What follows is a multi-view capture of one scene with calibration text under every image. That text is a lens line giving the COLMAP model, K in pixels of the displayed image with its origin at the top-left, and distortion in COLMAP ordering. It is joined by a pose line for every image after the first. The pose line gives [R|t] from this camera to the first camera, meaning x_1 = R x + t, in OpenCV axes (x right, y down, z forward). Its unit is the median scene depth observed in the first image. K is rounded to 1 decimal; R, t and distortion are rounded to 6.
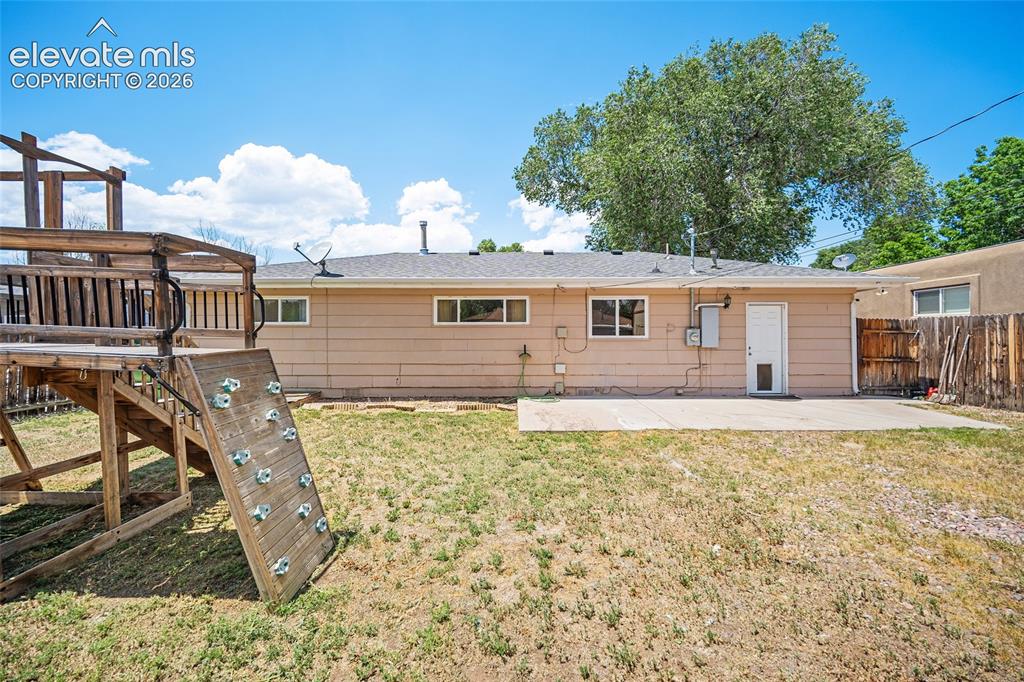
lens RADIAL K [[405.9, 0, 512.0], [0, 405.9, 341.0], [0, 0, 1]] dist [-0.000733, 0.000468]
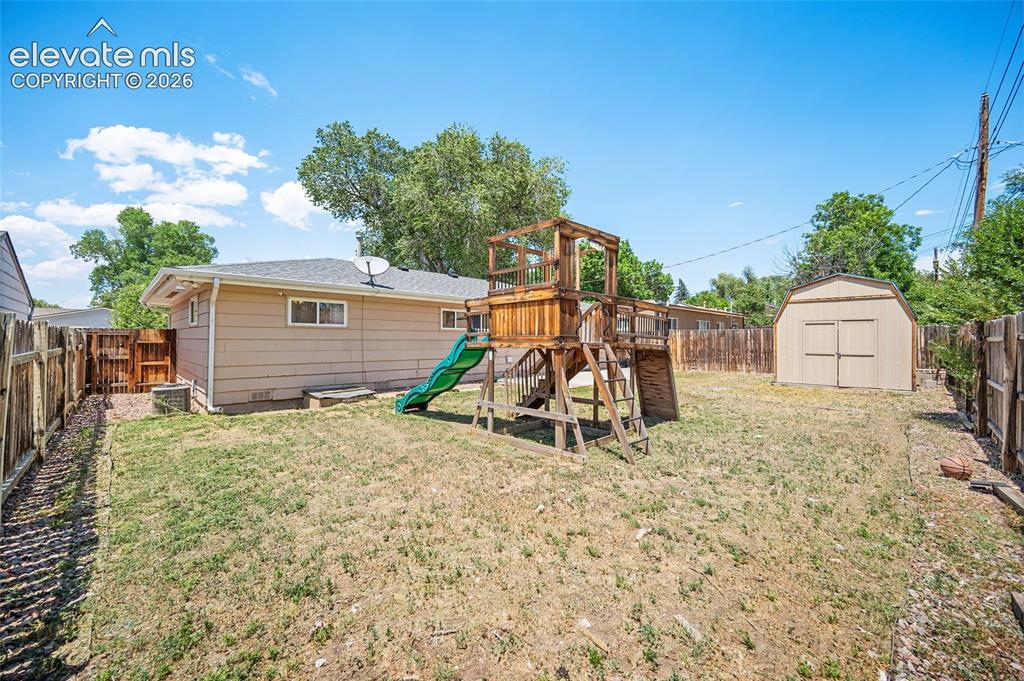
lens RADIAL K [[405.9, 0, 512.0], [0, 405.9, 340.5], [0, 0, 1]] dist [-0.000733, 0.000468]
pose [[0.678557, 0.002963, 0.734542, -0.814317], [0.002596, 0.999976, -0.006432, 0.004297], [-0.734544, 0.006271, 0.678533, -0.062346]]
